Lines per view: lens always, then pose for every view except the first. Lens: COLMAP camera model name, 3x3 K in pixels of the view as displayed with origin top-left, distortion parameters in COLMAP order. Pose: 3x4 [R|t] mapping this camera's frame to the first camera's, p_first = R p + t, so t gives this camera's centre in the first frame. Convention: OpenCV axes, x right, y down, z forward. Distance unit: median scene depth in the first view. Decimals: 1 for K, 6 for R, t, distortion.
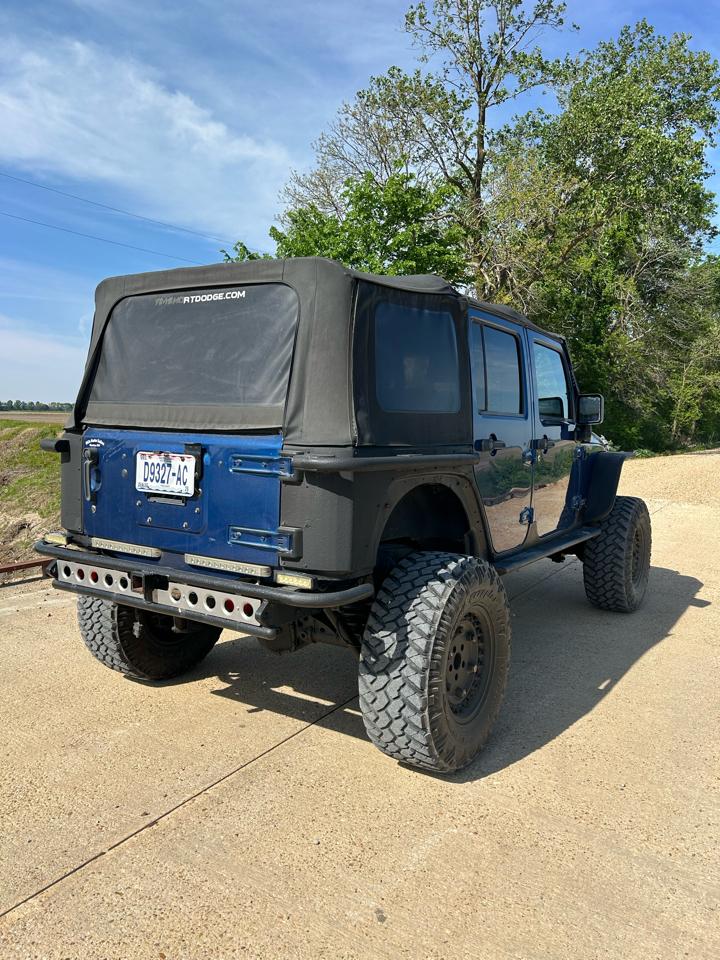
lens RADIAL K [[724.0, 0, 359.9], [0, 724.0, 486.9], [0, 0, 1]] dist [0.033527, -0.044285]
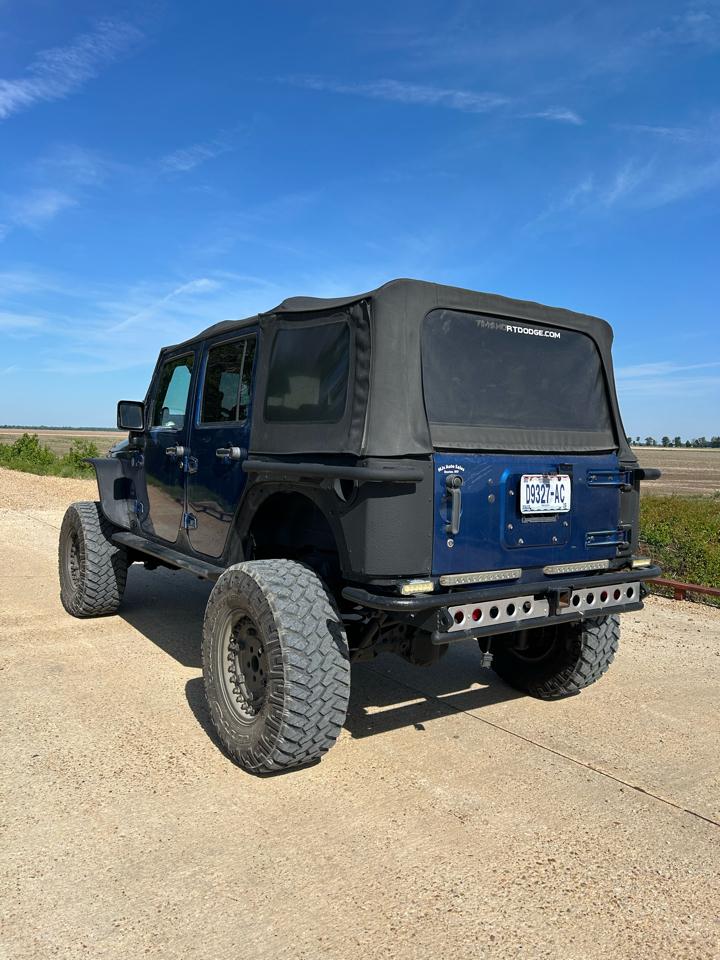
lens RADIAL K [[722.6, 0, 365.3], [0, 722.6, 483.1], [0, 0, 1]] dist [0.041923, -0.043031]
pose [[0.378031, -0.063445, 0.923616, -1.280596], [0.071275, 0.996683, 0.039292, -0.089700], [-0.923045, 0.050977, 0.381299, 0.794332]]
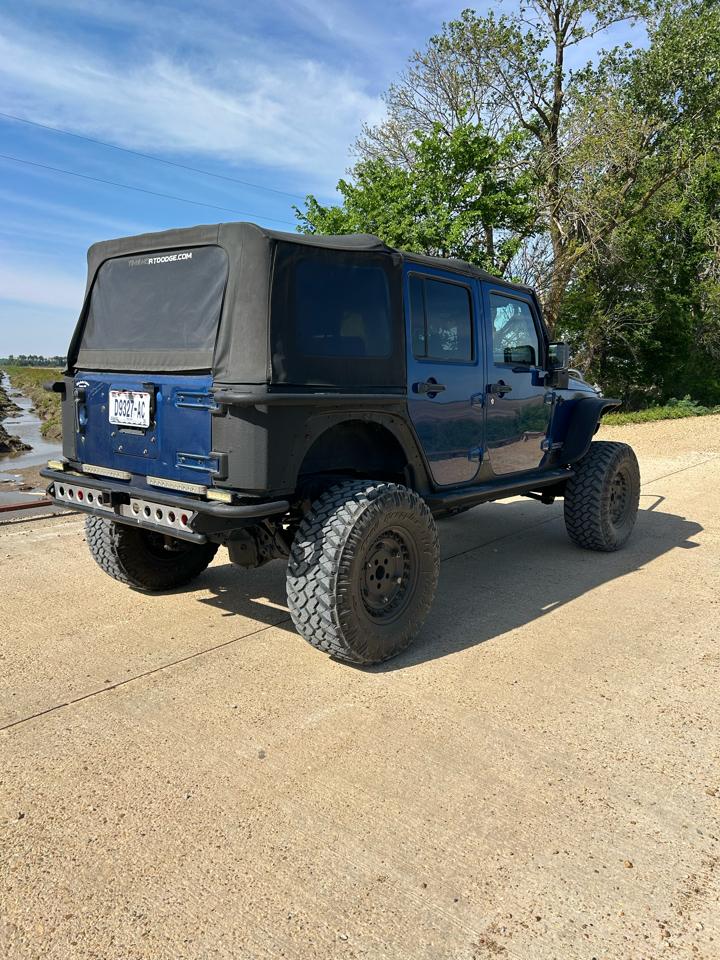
lens RADIAL K [[722.6, 0, 365.3], [0, 722.6, 483.1], [0, 0, 1]] dist [0.041923, -0.043031]
pose [[0.993666, 0.014196, -0.111474, 0.241718], [-0.008112, 0.998462, 0.054836, 0.033839], [0.112081, -0.053585, 0.992253, -0.146273]]
